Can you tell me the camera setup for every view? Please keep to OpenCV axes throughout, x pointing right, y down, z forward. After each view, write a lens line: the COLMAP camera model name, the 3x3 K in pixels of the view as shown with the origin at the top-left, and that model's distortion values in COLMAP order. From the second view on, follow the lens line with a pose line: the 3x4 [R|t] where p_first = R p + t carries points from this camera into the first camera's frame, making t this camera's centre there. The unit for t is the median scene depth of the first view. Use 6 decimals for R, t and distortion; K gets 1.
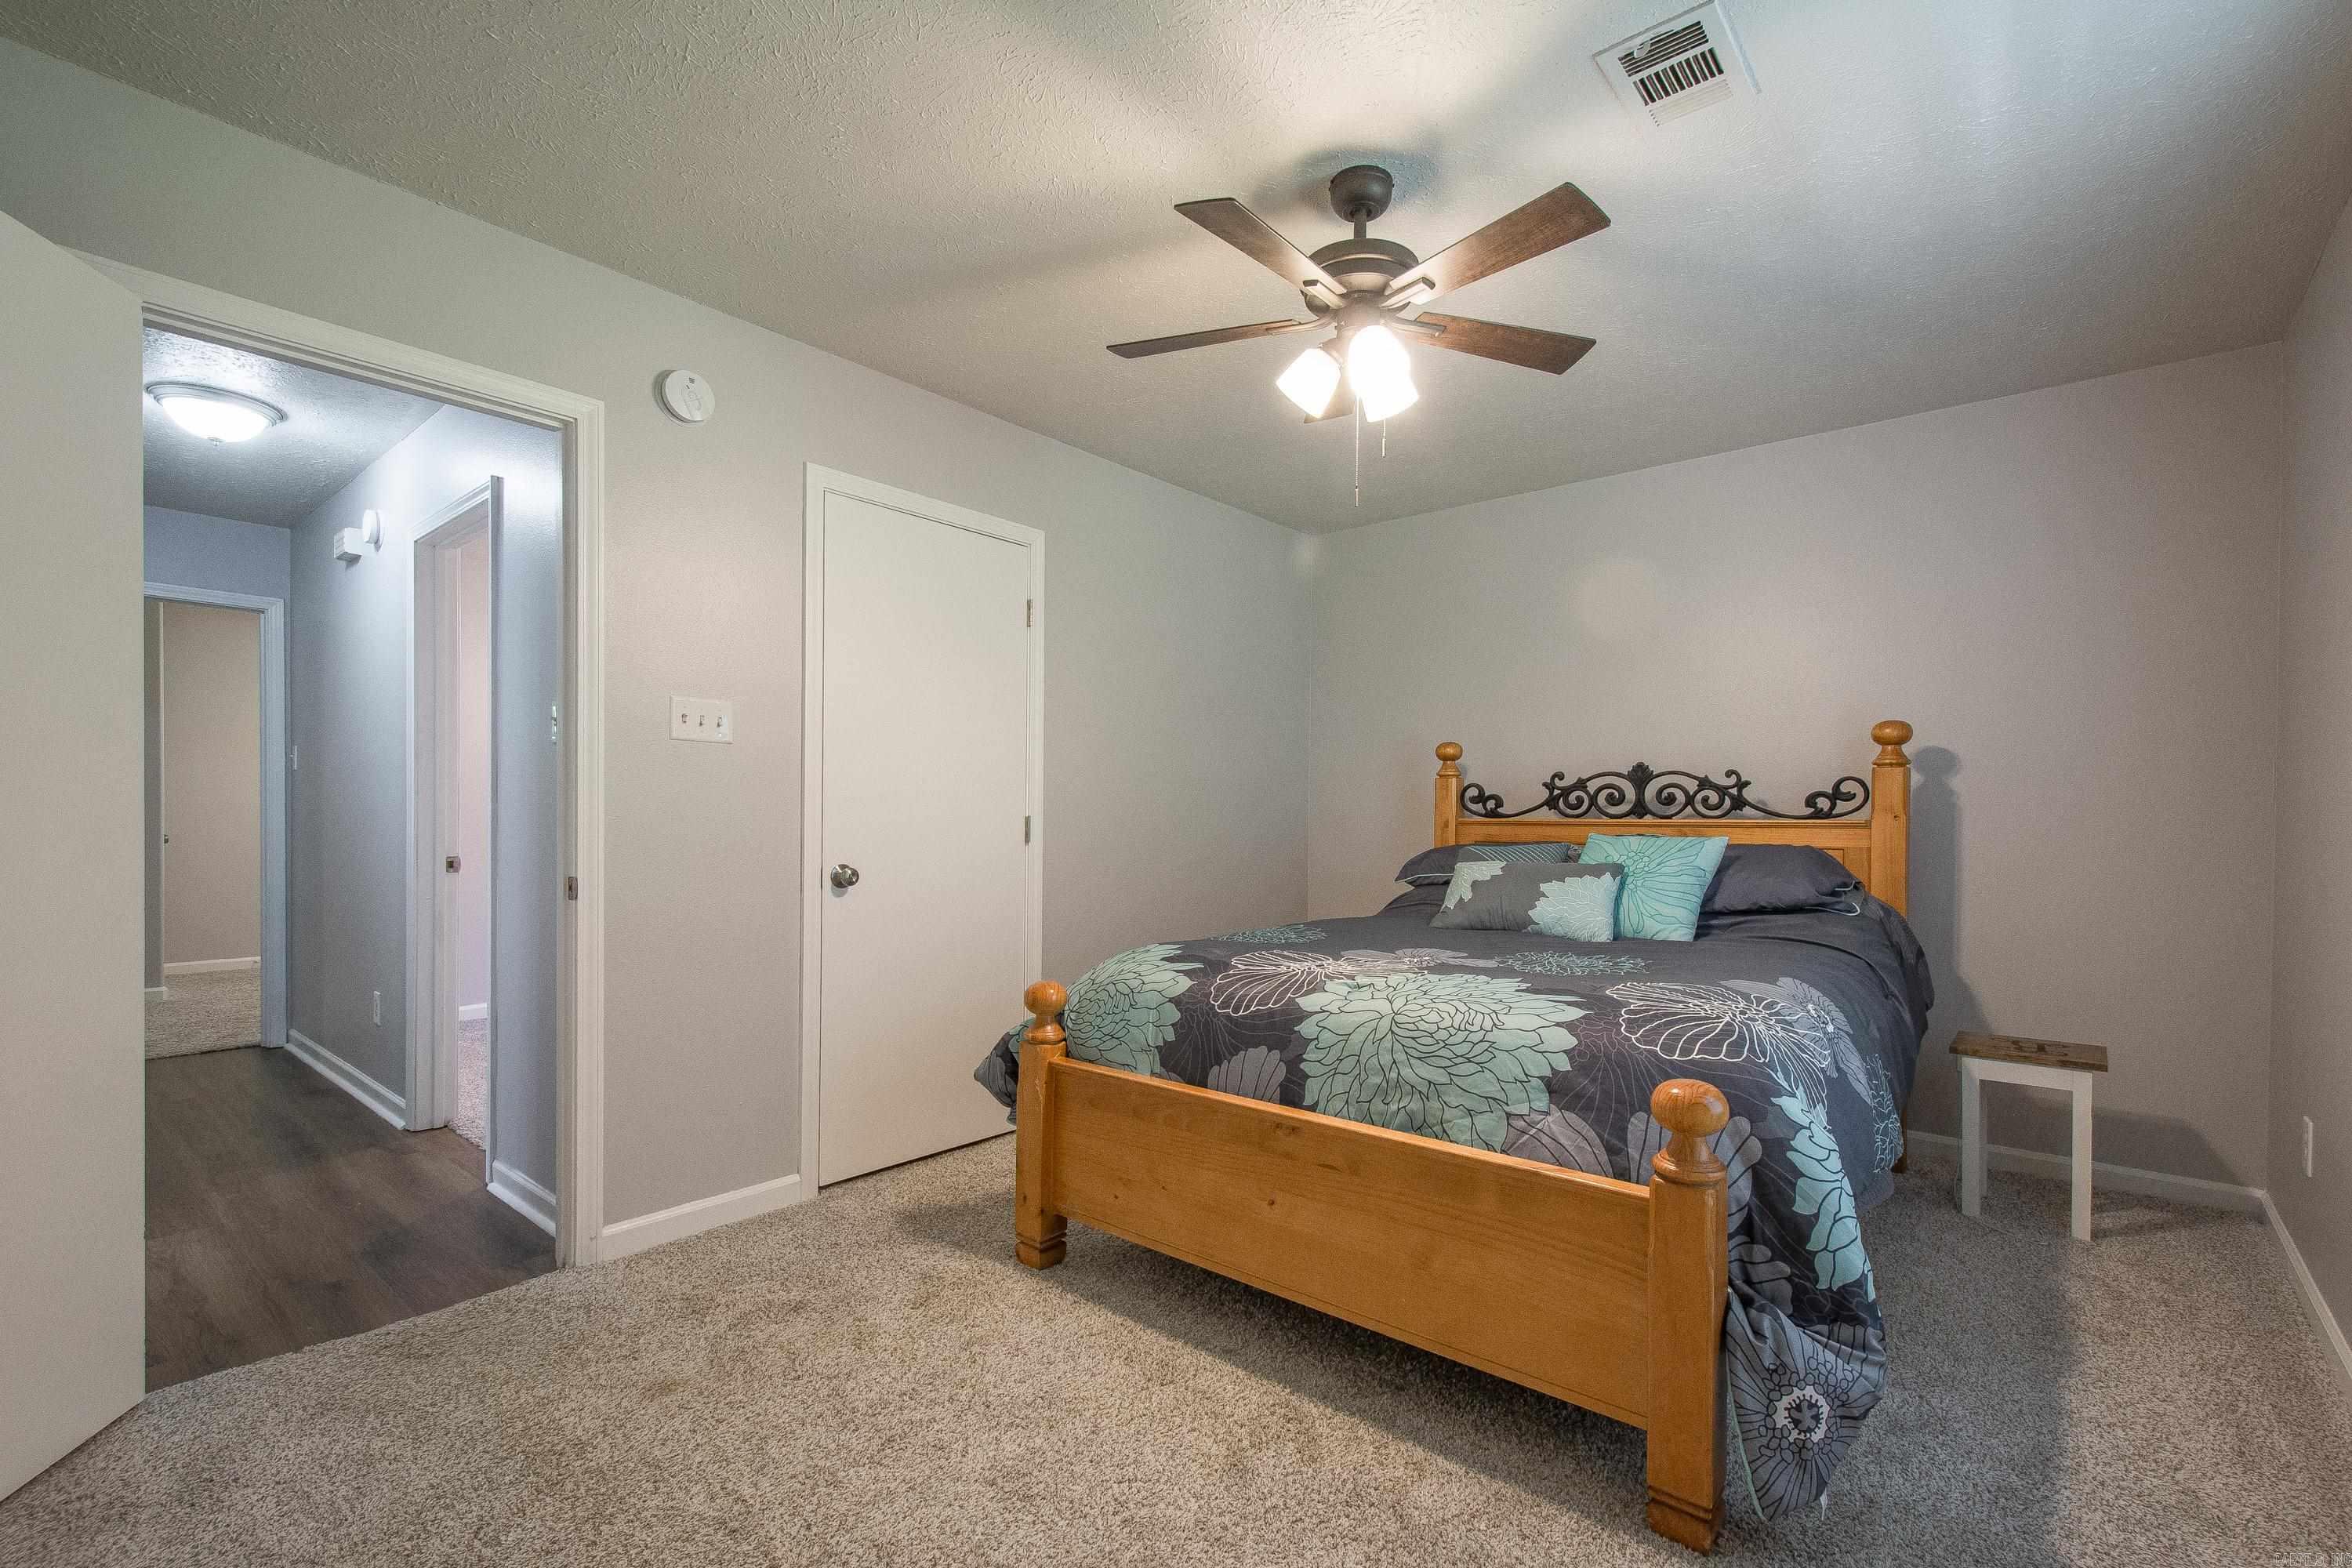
lens RADIAL K [[1030.4, 0, 1214.8], [0, 1030.4, 820.9], [0, 0, 1]] dist [-0.000496, -0.000055]
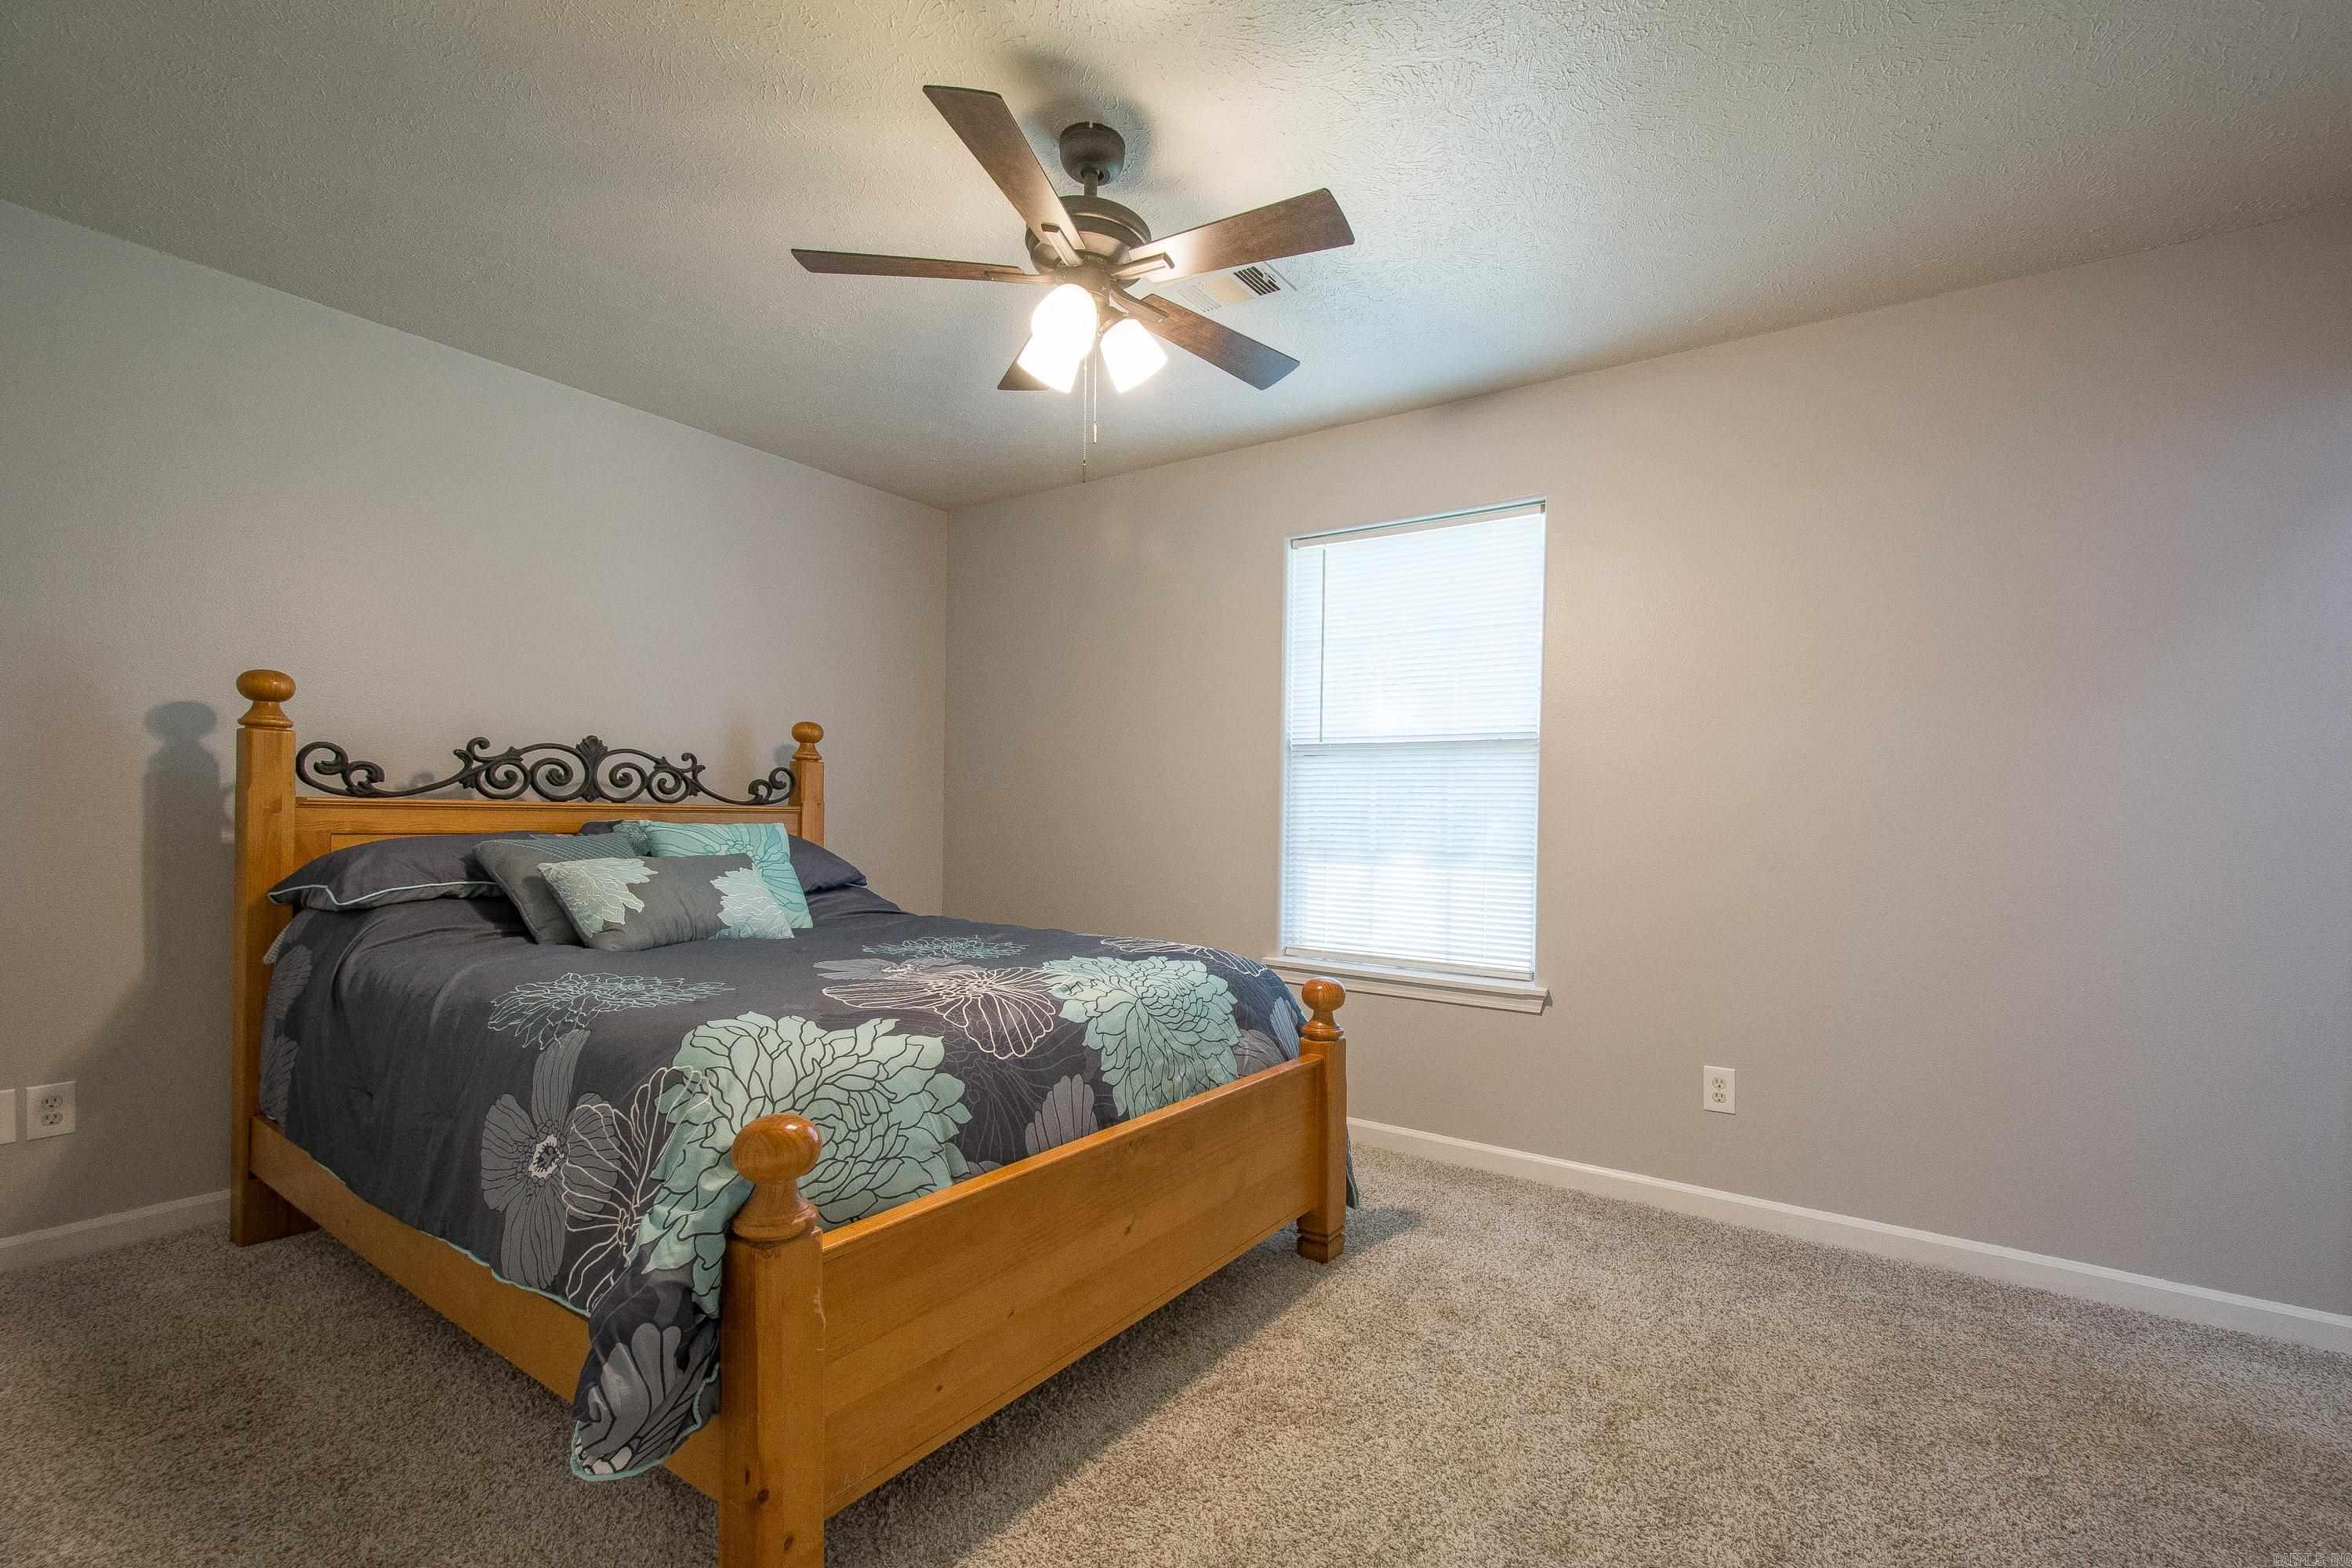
lens RADIAL K [[1030.4, 0, 1214.8], [0, 1030.4, 820.9], [0, 0, 1]] dist [-0.000496, -0.000055]
pose [[-0.089555, -0.009660, 0.995935, -0.501156], [-0.014936, 0.999854, 0.008355, -0.001504], [-0.995870, -0.014127, -0.089687, 0.588869]]
